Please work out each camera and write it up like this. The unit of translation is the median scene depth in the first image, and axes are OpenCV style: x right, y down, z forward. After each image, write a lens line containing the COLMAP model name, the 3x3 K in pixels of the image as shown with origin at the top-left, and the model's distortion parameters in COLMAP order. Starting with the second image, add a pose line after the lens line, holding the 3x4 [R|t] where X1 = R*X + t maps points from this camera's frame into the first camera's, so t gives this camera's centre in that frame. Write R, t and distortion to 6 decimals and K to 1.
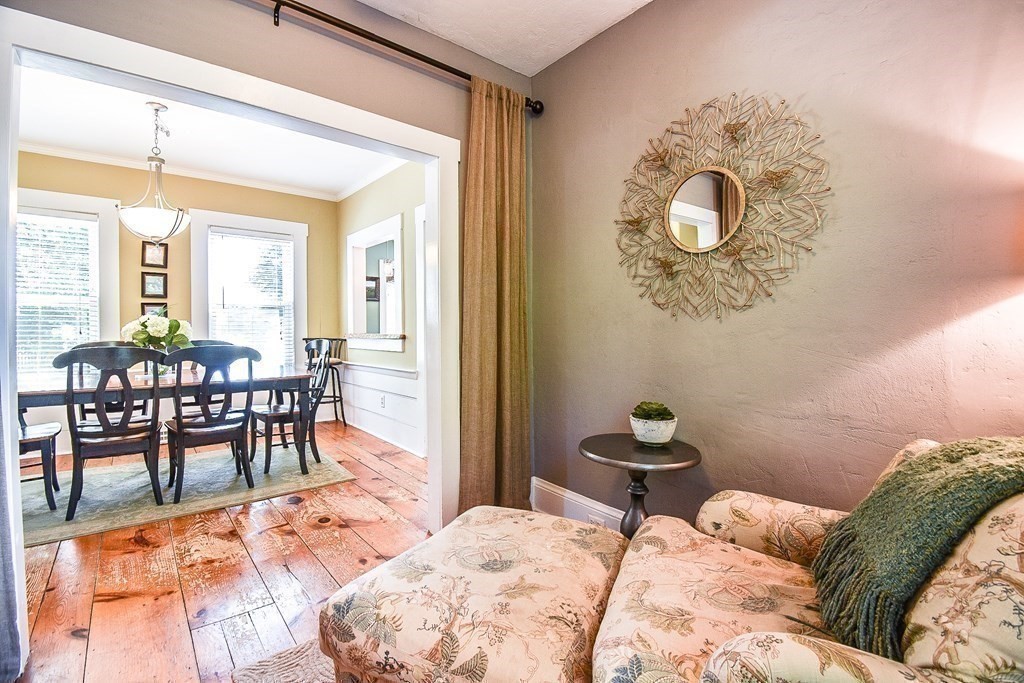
lens RADIAL K [[455.6, 0, 511.0], [0, 455.6, 336.3], [0, 0, 1]] dist [0.012479, -0.021076]
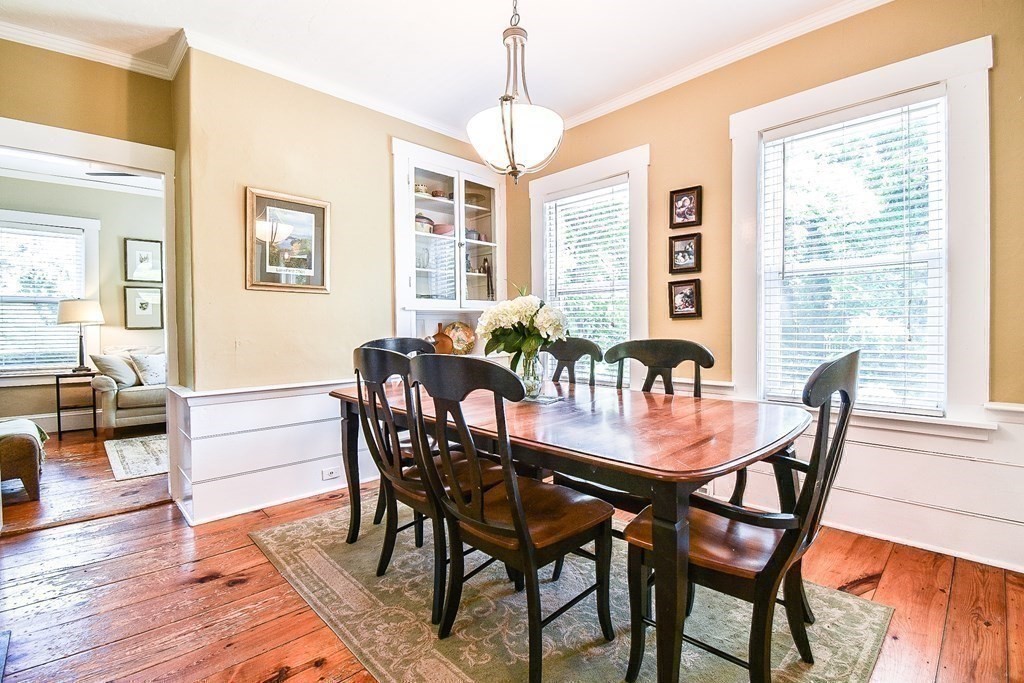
lens RADIAL K [[455.6, 0, 511.0], [0, 455.6, 336.3], [0, 0, 1]] dist [0.012479, -0.021076]
pose [[0.067643, 0.027890, -0.997320, -0.130753], [-0.009918, 0.999579, 0.027281, -0.007844], [0.997660, 0.008046, 0.067891, 0.707093]]
